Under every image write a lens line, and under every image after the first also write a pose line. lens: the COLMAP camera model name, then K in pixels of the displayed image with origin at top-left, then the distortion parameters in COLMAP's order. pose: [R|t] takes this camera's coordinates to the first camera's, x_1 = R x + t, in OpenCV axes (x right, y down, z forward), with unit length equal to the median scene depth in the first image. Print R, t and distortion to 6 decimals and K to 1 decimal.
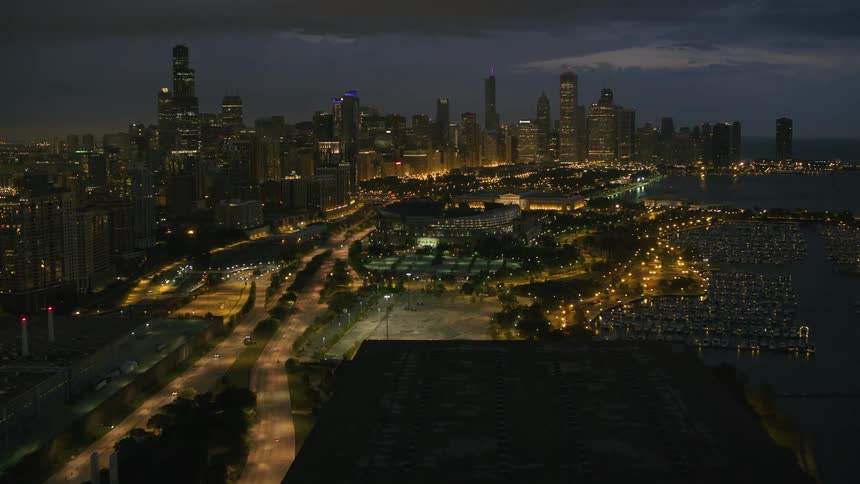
lens RADIAL K [[1099.0, 0, 430.0], [0, 1099.0, 242.0], [0, 0, 1]] dist [-0.266244, 0.413889]
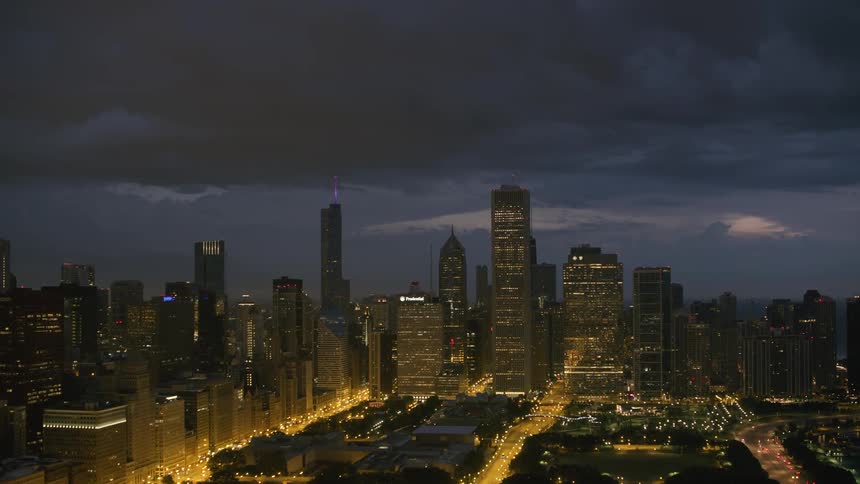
lens RADIAL K [[1099.0, 0, 430.0], [0, 1099.0, 242.0], [0, 0, 1]] dist [-0.266244, 0.413889]
pose [[0.989261, 0.005182, 0.146069, 0.030058], [0.016456, 0.989068, -0.146540, -0.068777], [-0.145232, 0.147370, 0.978361, 0.572539]]
